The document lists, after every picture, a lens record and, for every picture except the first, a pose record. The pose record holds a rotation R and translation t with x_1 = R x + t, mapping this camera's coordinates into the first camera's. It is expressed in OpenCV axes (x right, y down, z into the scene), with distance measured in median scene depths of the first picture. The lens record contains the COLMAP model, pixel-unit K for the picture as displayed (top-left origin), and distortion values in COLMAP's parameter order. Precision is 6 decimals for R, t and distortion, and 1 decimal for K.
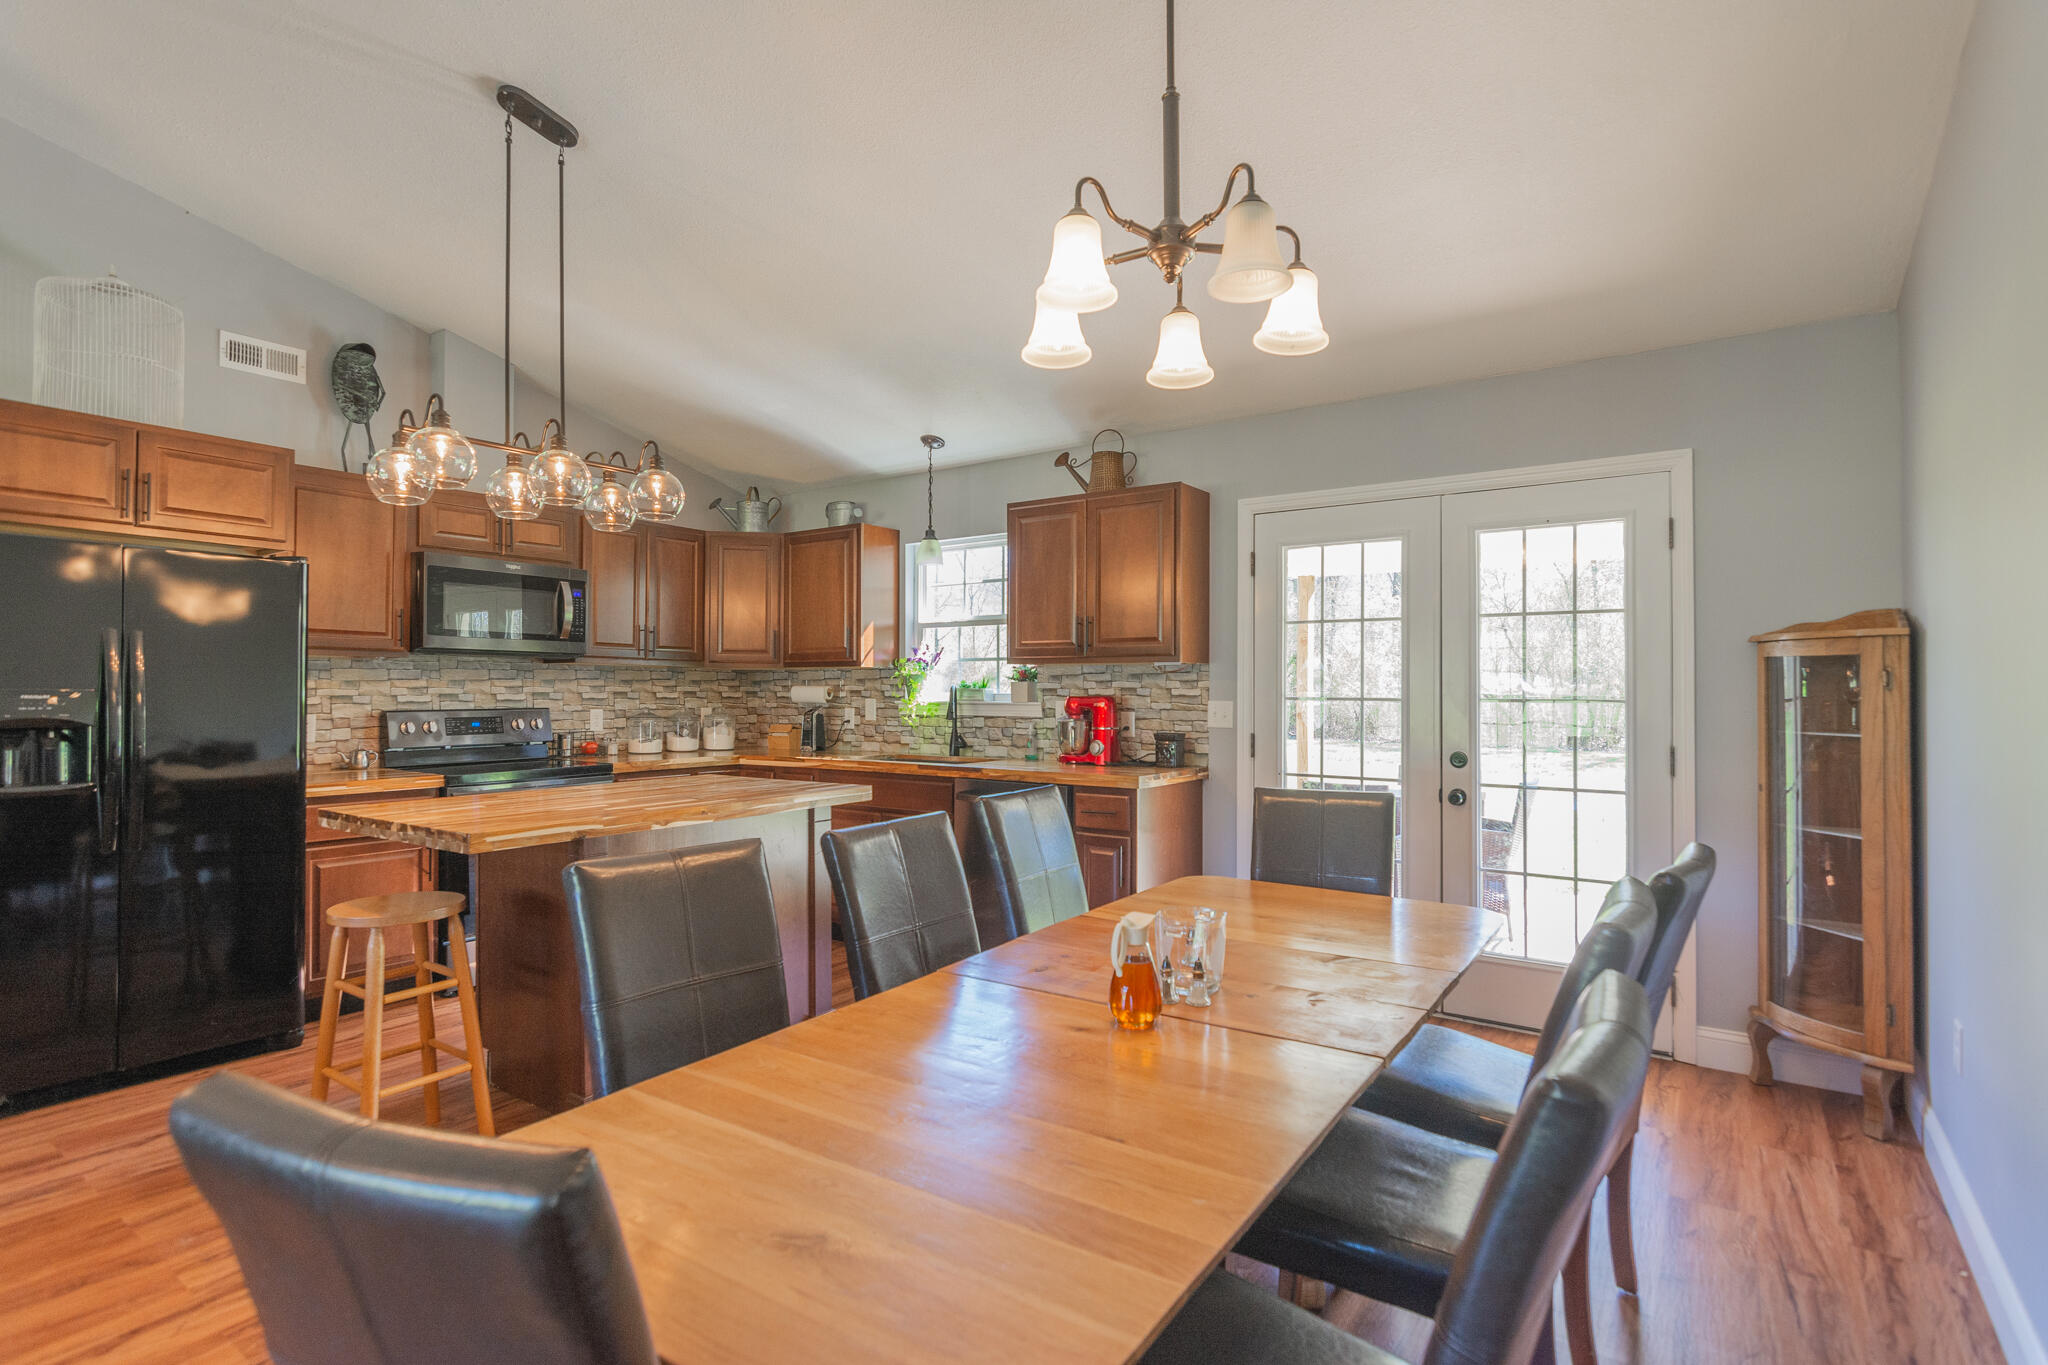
lens RADIAL K [[1000.8, 0, 1024.0], [0, 1000.8, 682.5], [0, 0, 1]] dist [0.000341, 0.001224]
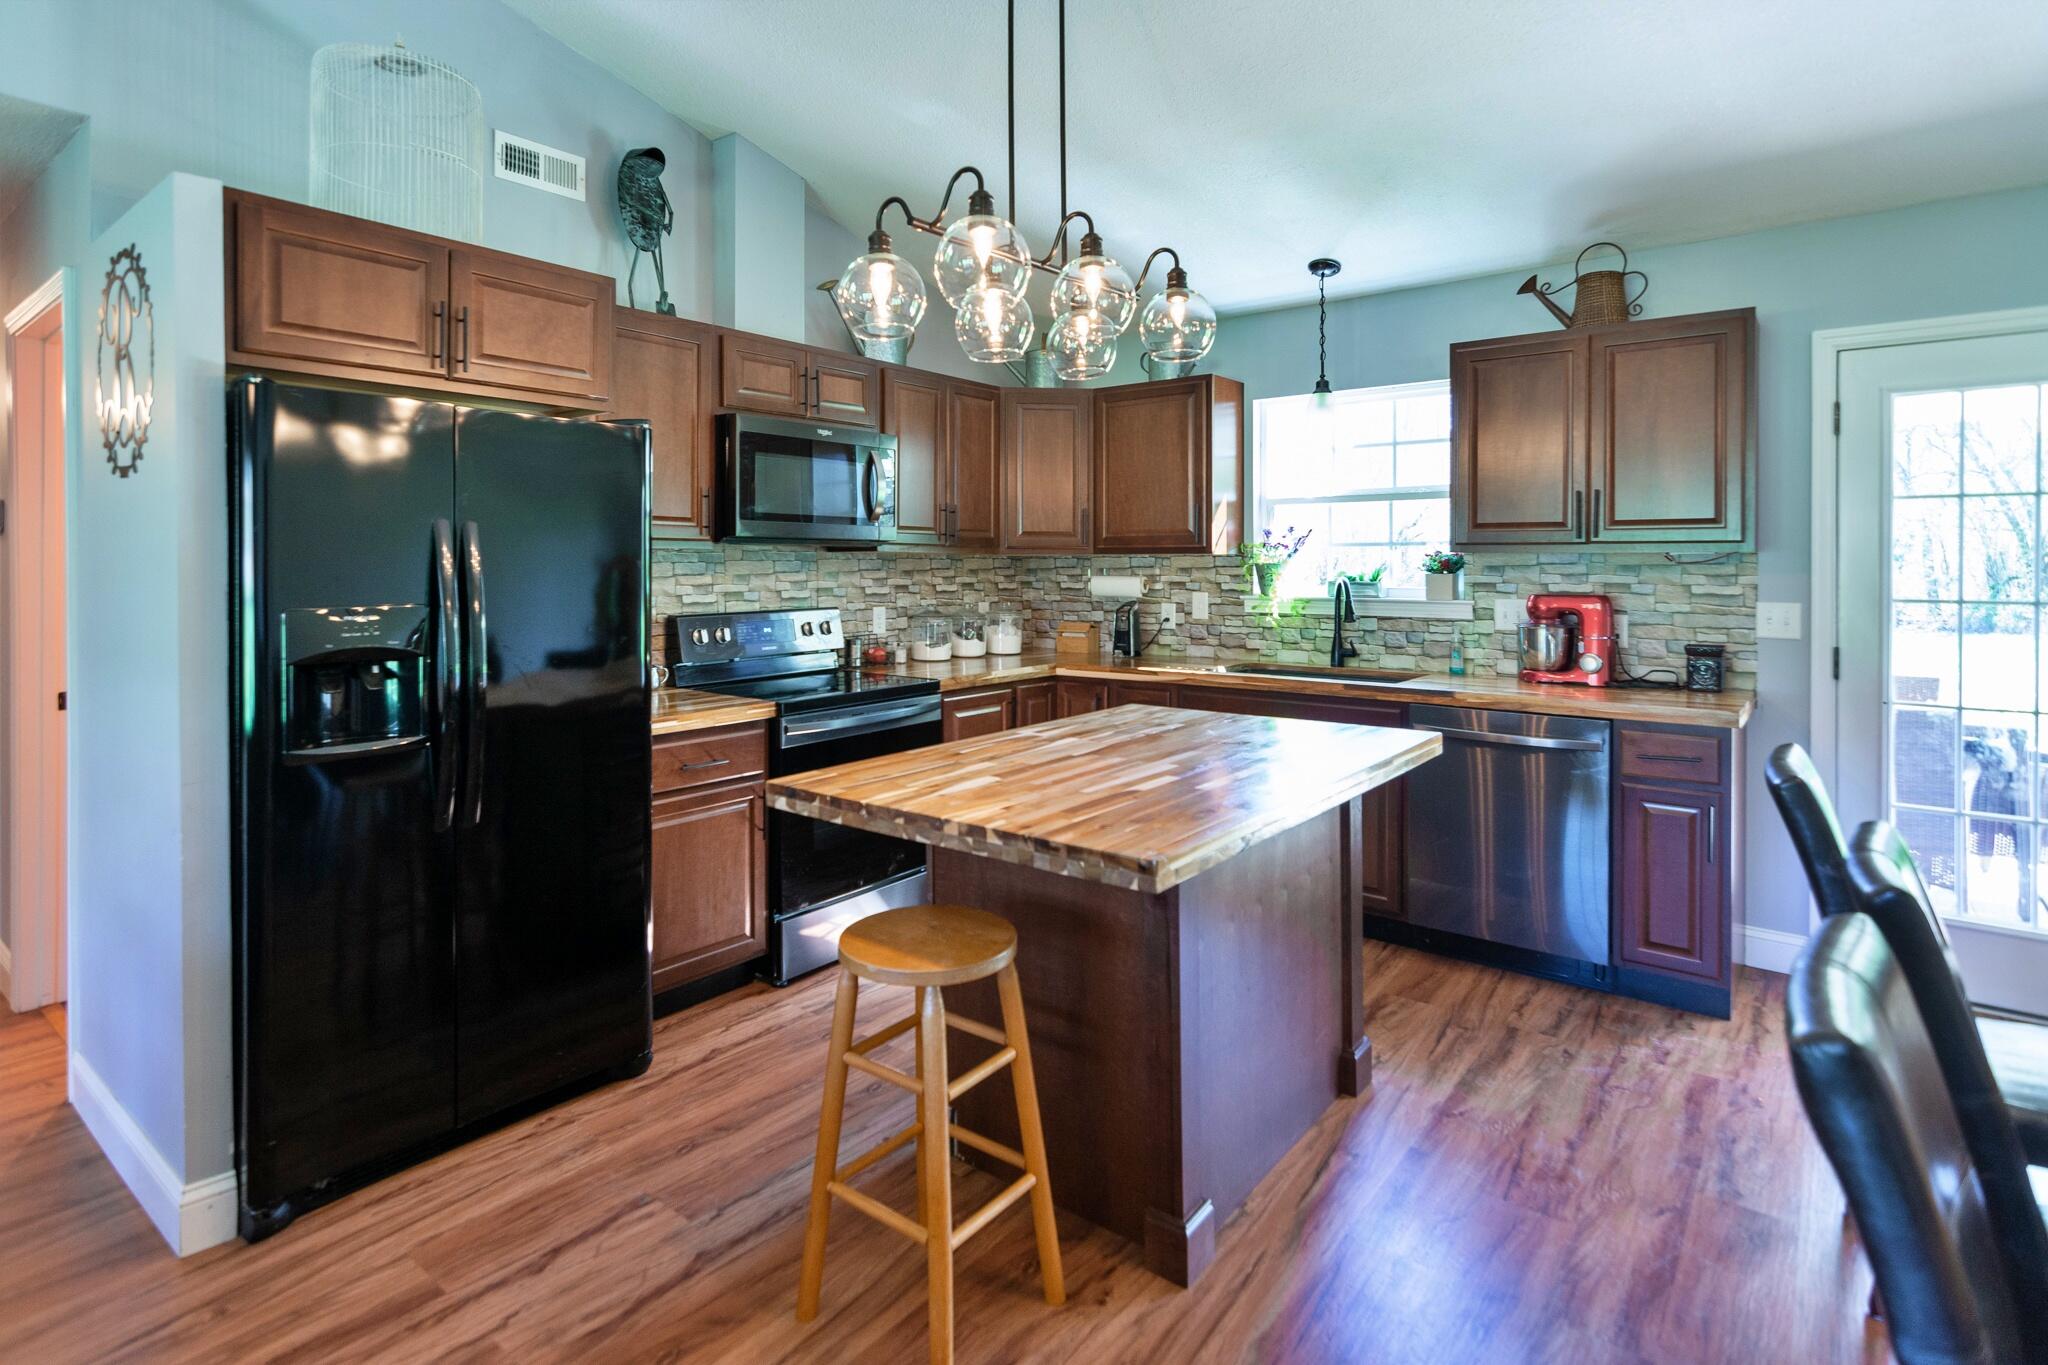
lens RADIAL K [[1039.1, 0, 1016.1], [0, 1039.1, 568.1], [0, 0, 1]] dist [0.000134, -0.000353]
pose [[0.998505, -0.002733, -0.054600, -0.294784], [0.003530, 0.999888, 0.014519, -0.018559], [0.054555, -0.014690, 0.998403, 0.176447]]
